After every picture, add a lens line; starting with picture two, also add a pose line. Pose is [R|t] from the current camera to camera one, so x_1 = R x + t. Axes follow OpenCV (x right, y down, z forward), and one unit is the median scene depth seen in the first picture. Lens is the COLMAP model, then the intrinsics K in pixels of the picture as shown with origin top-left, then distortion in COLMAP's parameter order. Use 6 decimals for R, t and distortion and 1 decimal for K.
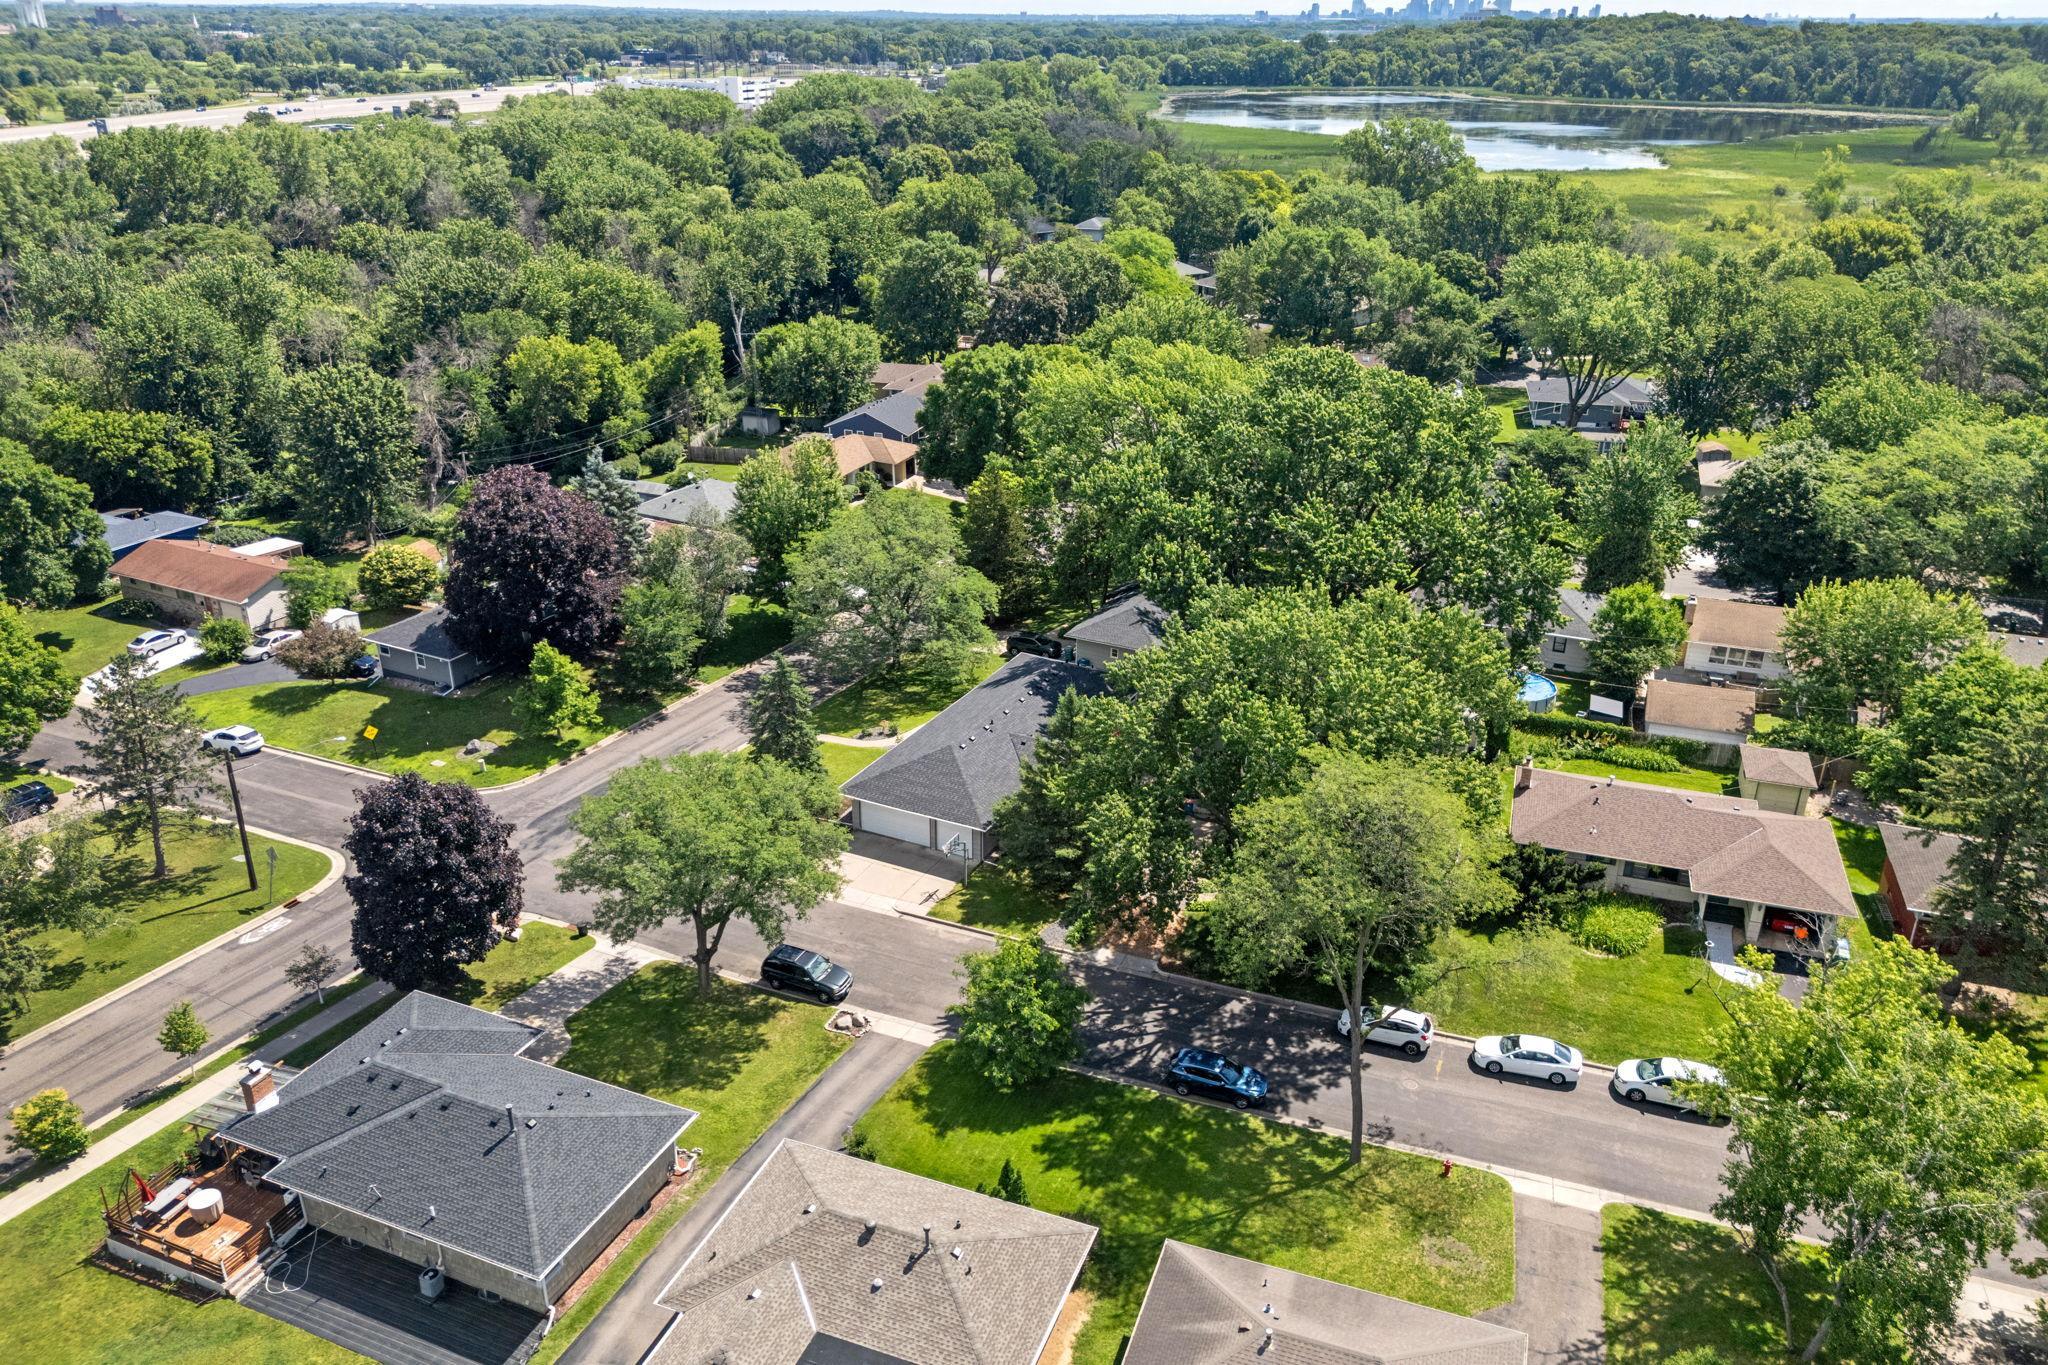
lens RADIAL K [[1452.3, 0, 1025.5], [0, 1452.3, 727.8], [0, 0, 1]] dist [0.062774, -0.052840]
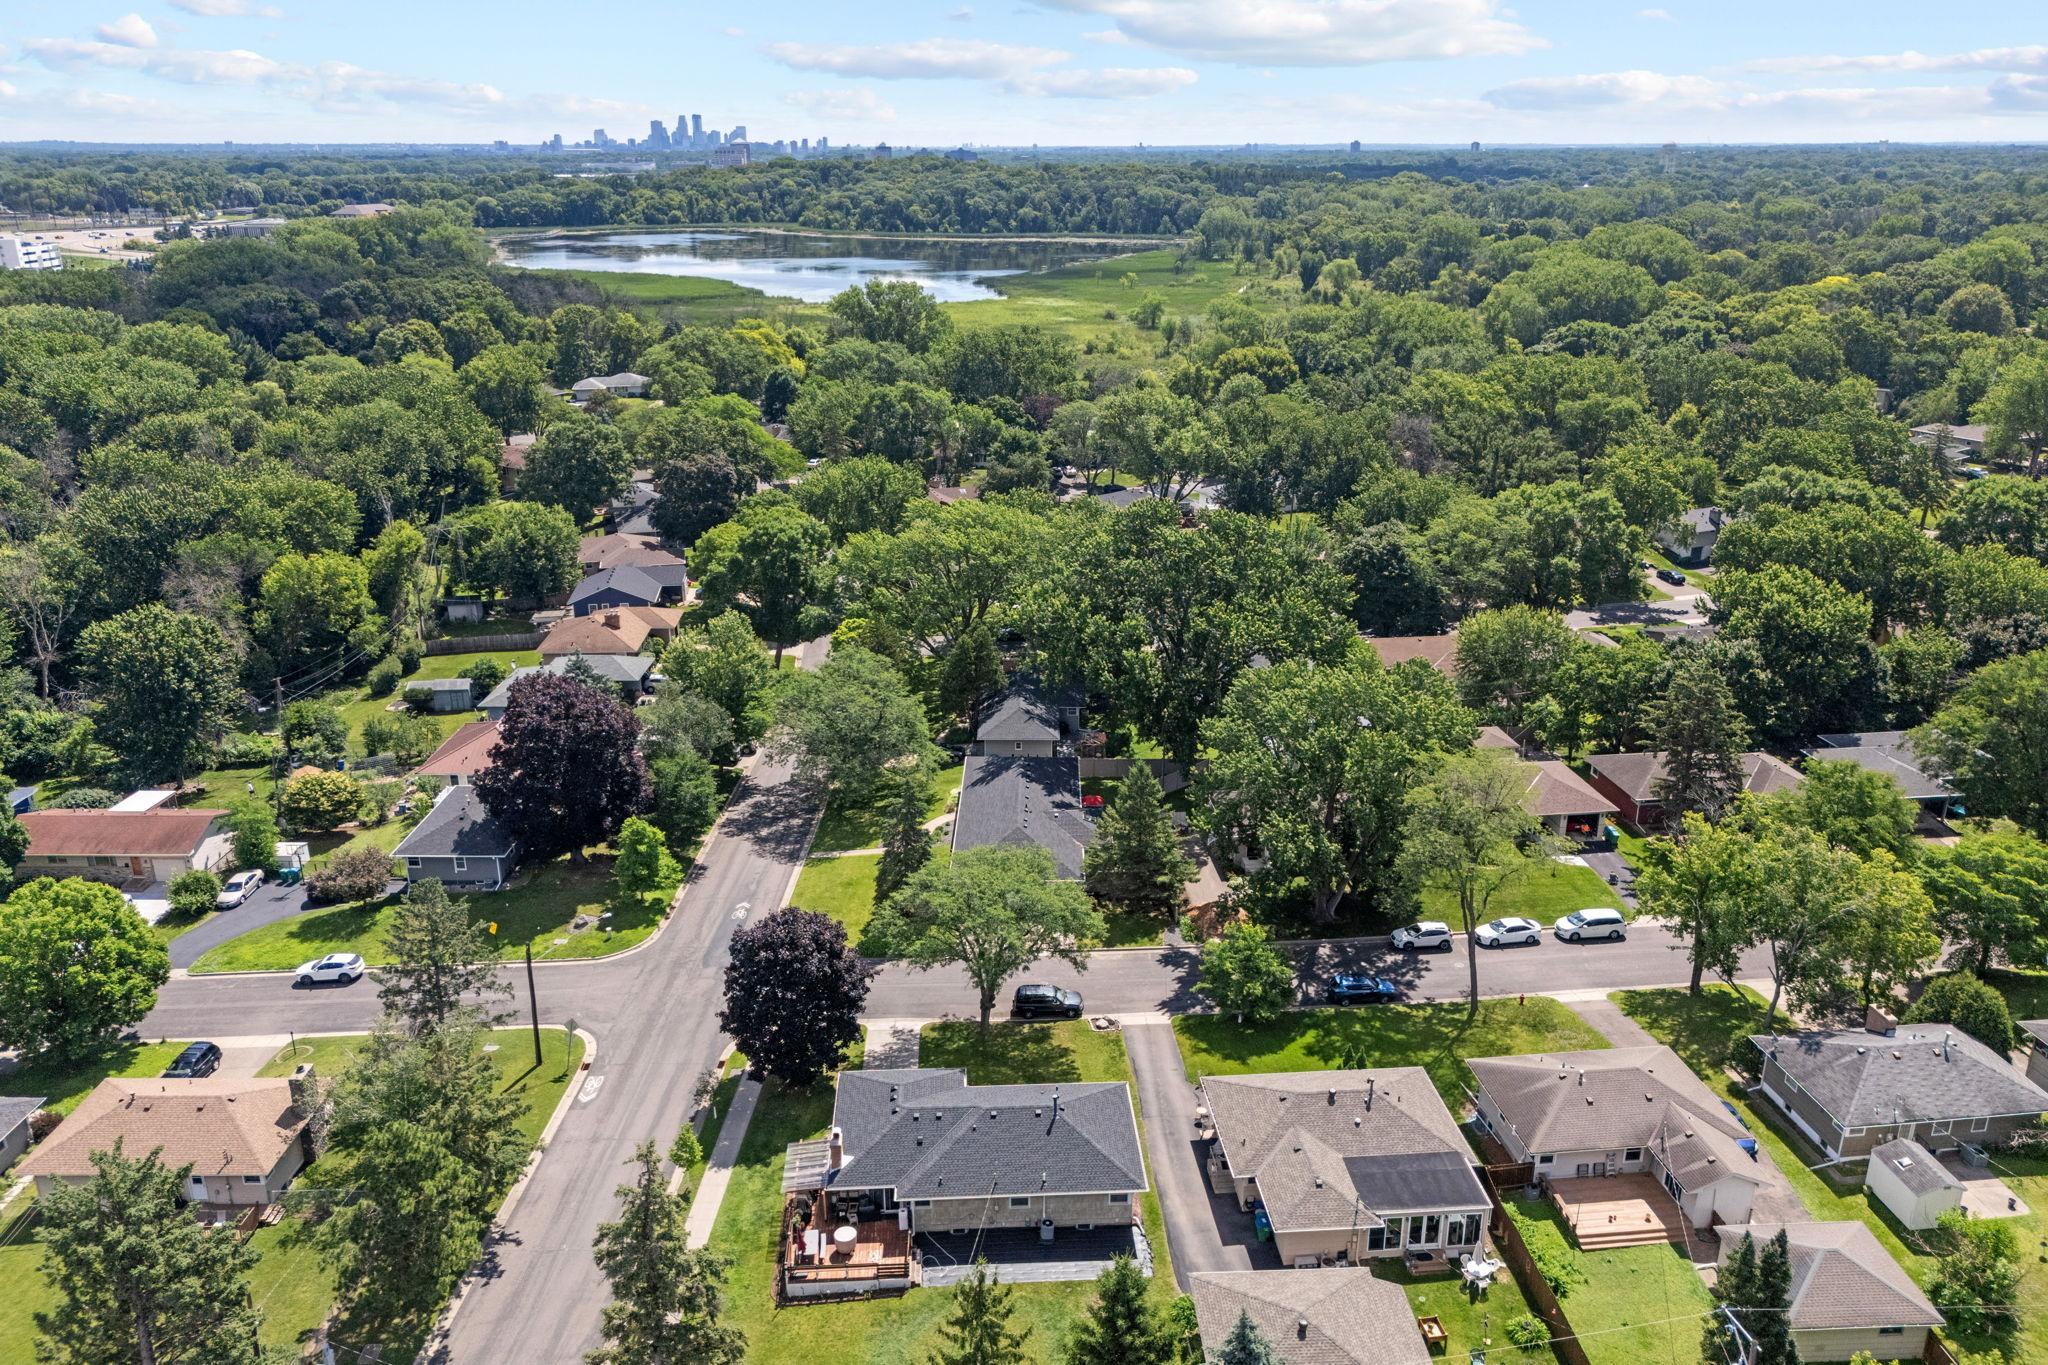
lens RADIAL K [[1452.3, 0, 1025.5], [0, 1452.3, 727.8], [0, 0, 1]] dist [0.062774, -0.052840]
pose [[0.899727, -0.169408, 0.402235, -0.262207], [0.199431, 0.979335, -0.033626, -0.014229], [-0.388226, 0.110473, 0.914919, -0.092627]]
